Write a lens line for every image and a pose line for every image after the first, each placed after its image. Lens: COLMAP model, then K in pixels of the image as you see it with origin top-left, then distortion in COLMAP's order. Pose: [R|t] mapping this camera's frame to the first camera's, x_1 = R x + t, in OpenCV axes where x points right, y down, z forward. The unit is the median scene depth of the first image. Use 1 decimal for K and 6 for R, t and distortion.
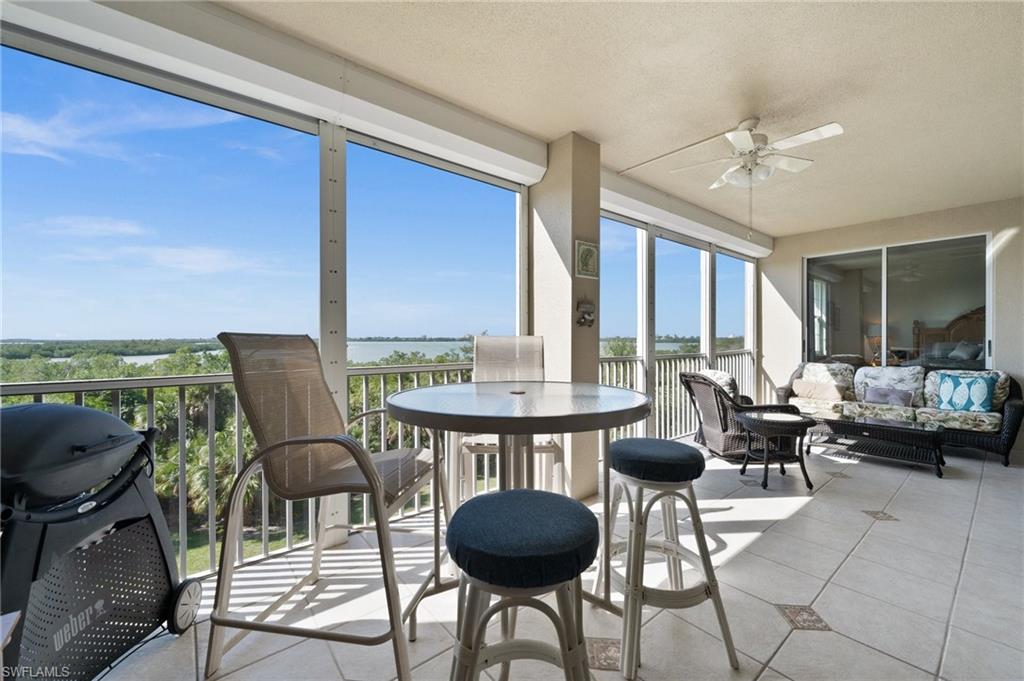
lens RADIAL K [[408.3, 0, 511.0], [0, 408.3, 339.7], [0, 0, 1]] dist [-0.002255, 0.000173]
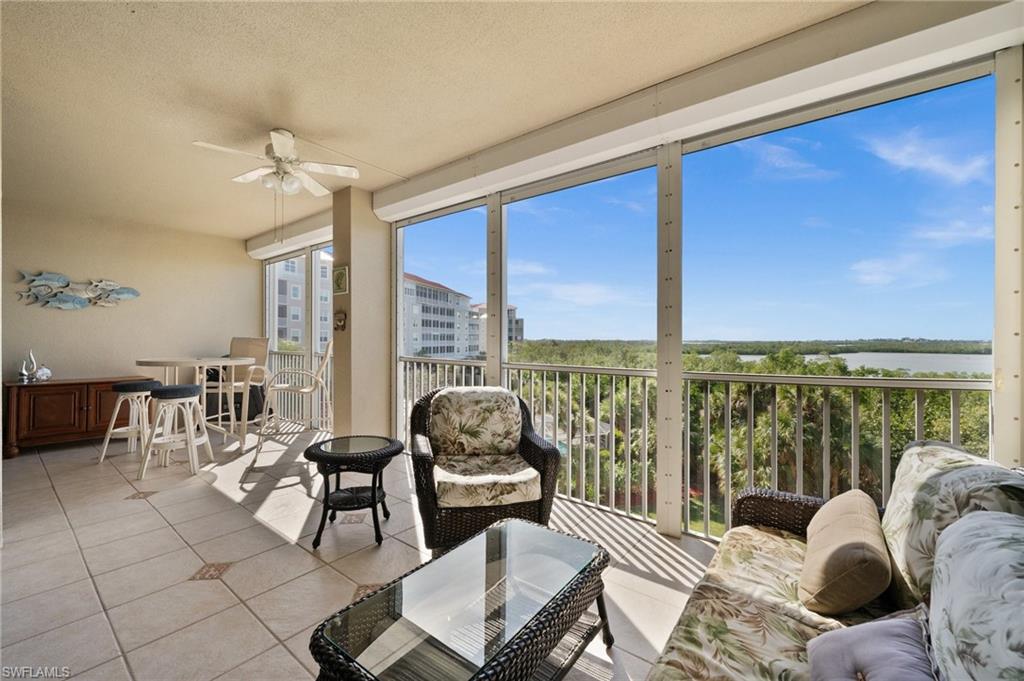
lens RADIAL K [[408.3, 0, 511.0], [0, 408.3, 339.7], [0, 0, 1]] dist [-0.002255, 0.000173]
pose [[0.223224, 0.000794, -0.974767, 0.999496], [-0.004550, 0.999990, -0.000228, -0.002722], [0.974757, 0.004486, 0.223226, 0.772747]]
